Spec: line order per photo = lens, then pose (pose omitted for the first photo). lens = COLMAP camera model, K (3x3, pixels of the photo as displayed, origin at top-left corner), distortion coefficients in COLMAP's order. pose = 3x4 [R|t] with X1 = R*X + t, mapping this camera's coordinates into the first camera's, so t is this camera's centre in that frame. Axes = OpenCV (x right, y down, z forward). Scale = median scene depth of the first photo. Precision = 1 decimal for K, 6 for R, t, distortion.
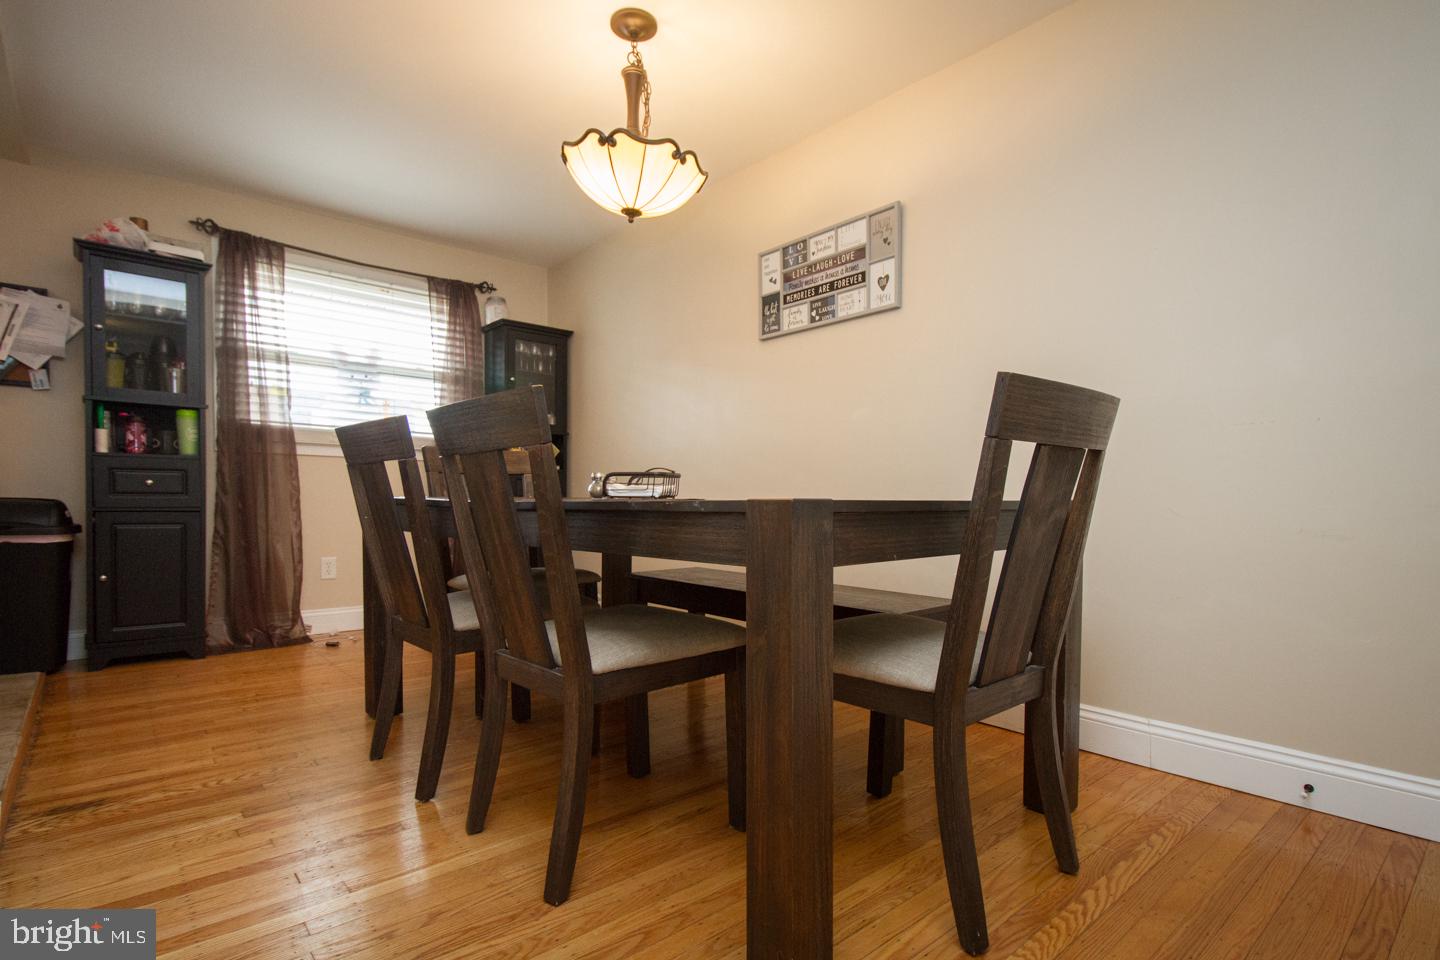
lens RADIAL K [[668.1, 0, 748.6], [0, 668.1, 518.3], [0, 0, 1]] dist [0.009308, -0.001418]
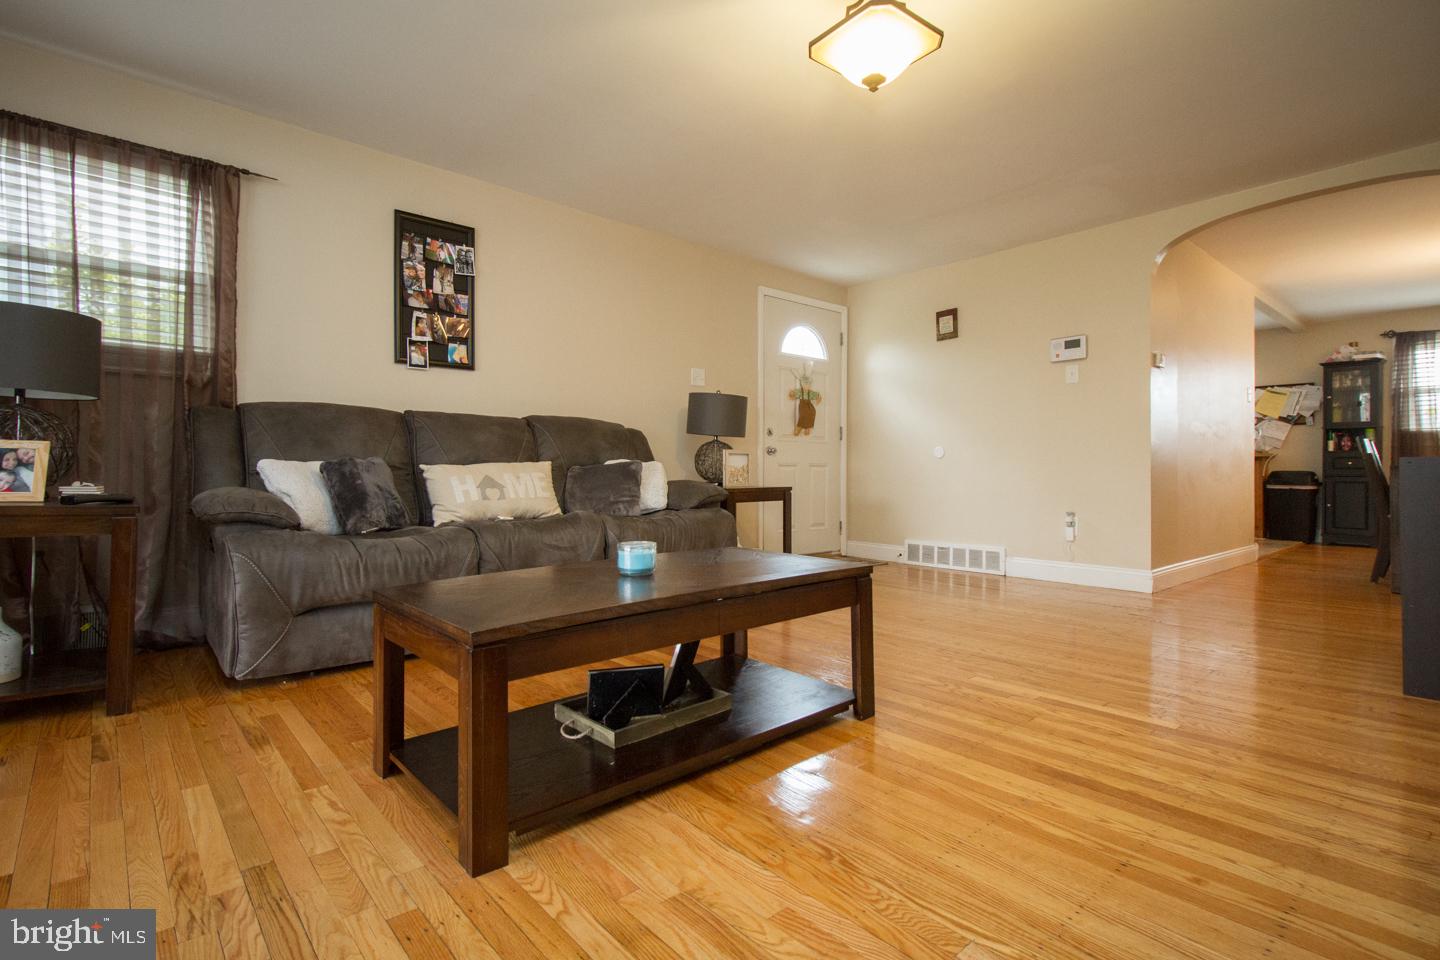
lens RADIAL K [[668.1, 0, 722.3], [0, 668.1, 475.9], [0, 0, 1]] dist [0.009308, -0.001418]
pose [[-0.007560, -0.003582, -0.999965, 1.324644], [-0.042888, 0.999075, -0.003255, 0.082836], [0.999051, 0.042861, -0.007707, -1.033481]]
